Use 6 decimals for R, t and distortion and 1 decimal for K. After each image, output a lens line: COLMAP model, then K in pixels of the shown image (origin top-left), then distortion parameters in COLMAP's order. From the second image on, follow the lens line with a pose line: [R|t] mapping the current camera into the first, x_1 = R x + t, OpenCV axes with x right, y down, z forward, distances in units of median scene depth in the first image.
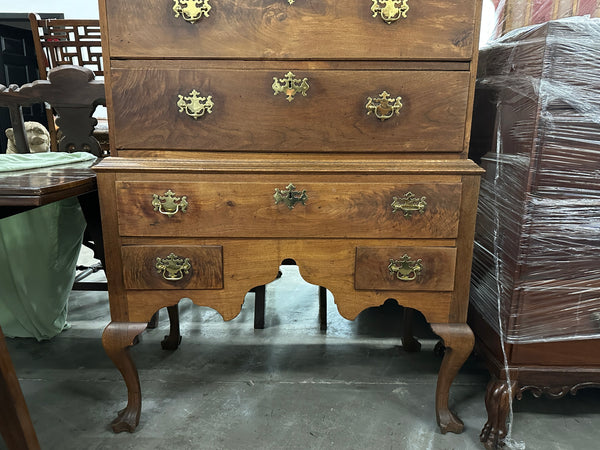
lens RADIAL K [[404.8, 0, 298.9], [0, 404.8, 243.5], [0, 0, 1]] dist [0.055941, -0.087504]
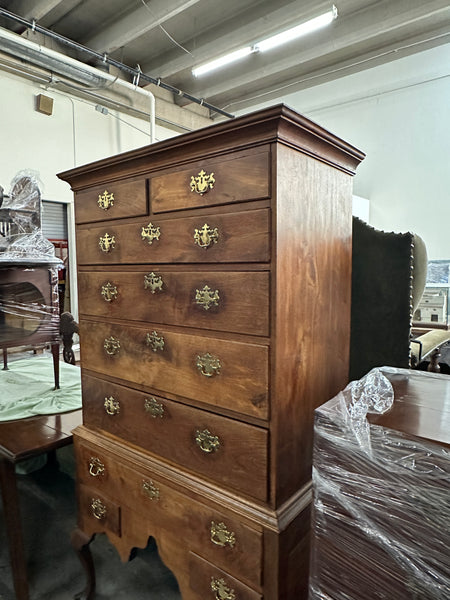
lens RADIAL K [[388.5, 0, 225.3], [0, 388.5, 298.4], [0, 0, 1]] dist [-0.001374, -0.001575]
pose [[0.776947, 0.031597, -0.628773, 0.901478], [-0.110733, 0.990028, -0.087077, -0.625330], [0.619752, 0.137280, 0.772698, 0.110978]]
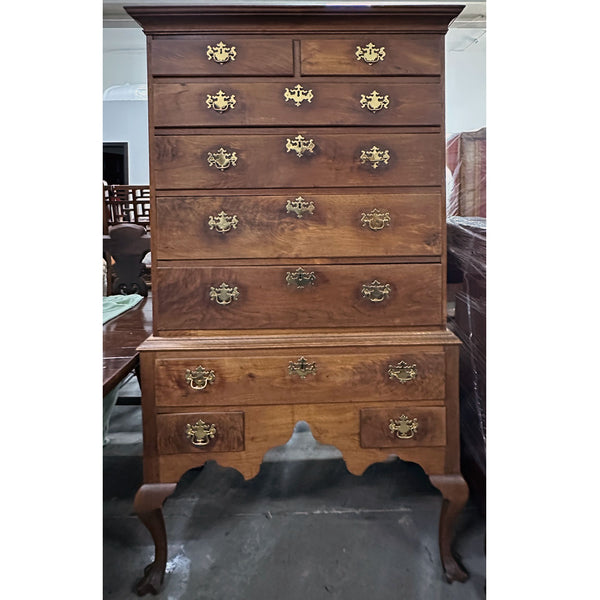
lens RADIAL K [[325.2, 0, 310.8], [0, 325.2, 232.9], [0, 0, 1]] dist [-0.001228, 0.000420]
pose [[0.999561, -0.023984, 0.017395, -0.003058], [0.026961, 0.979755, -0.198376, -0.308413], [-0.012285, 0.198758, 0.979972, -0.008122]]
